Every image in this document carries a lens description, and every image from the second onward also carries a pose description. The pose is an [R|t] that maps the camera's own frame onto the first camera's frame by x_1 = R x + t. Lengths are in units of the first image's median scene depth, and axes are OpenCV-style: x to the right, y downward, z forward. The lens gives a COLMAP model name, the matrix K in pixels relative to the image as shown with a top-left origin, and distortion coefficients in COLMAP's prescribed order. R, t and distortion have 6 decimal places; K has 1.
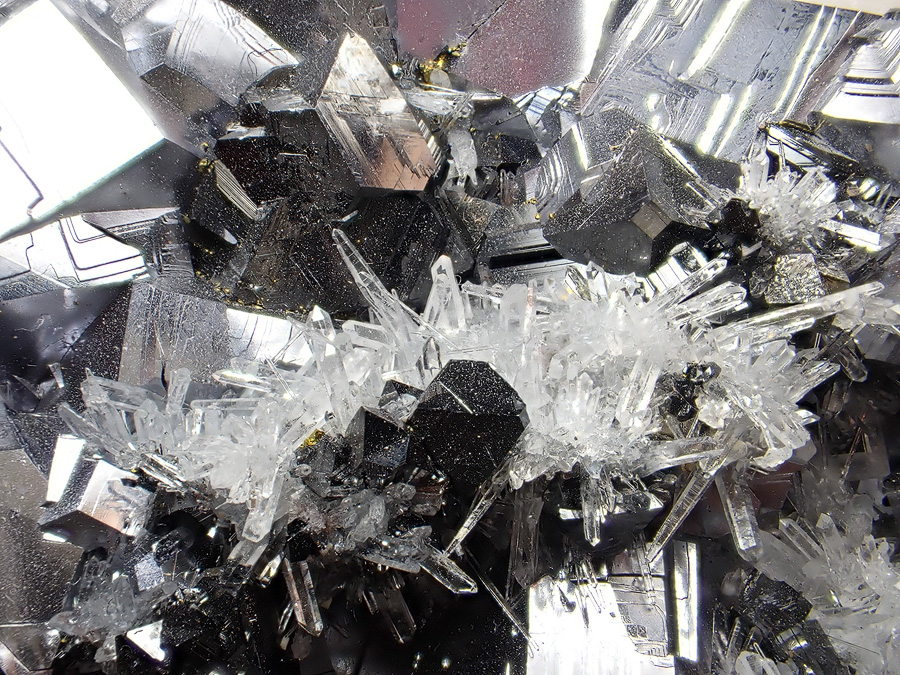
lens RADIAL K [[1260.5, 0, 450.0], [0, 1260.5, 337.5], [0, 0, 1]] dist [-0.003740, -0.112395]
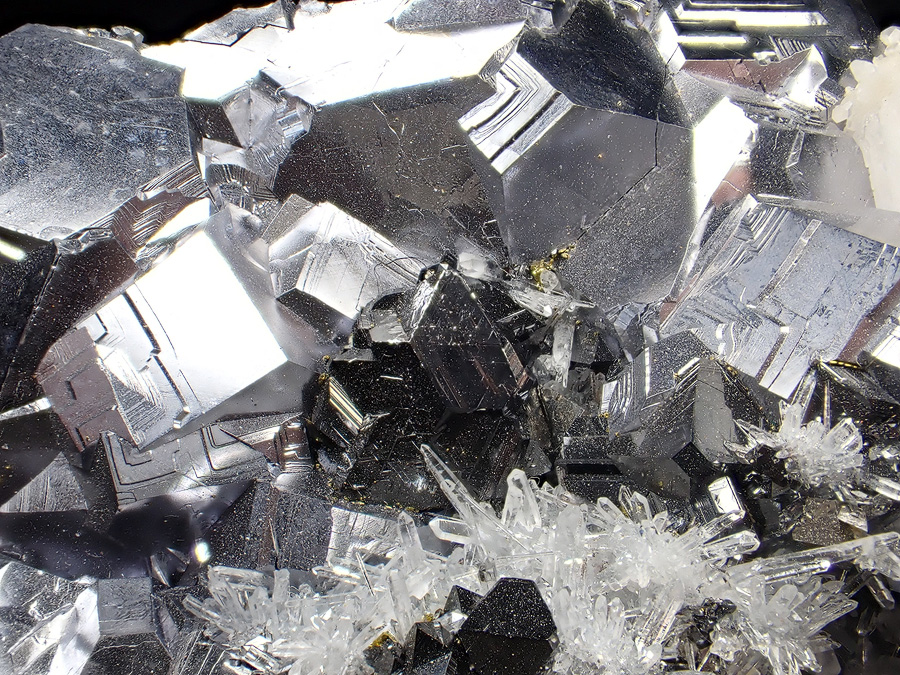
lens RADIAL K [[1260.5, 0, 450.0], [0, 1260.5, 337.5], [0, 0, 1]] dist [-0.003740, -0.112395]
pose [[0.974810, 0.038261, -0.219732, 0.185855], [-0.033557, 0.999121, 0.025105, -0.213981], [0.220499, -0.017100, 0.975237, -0.136993]]
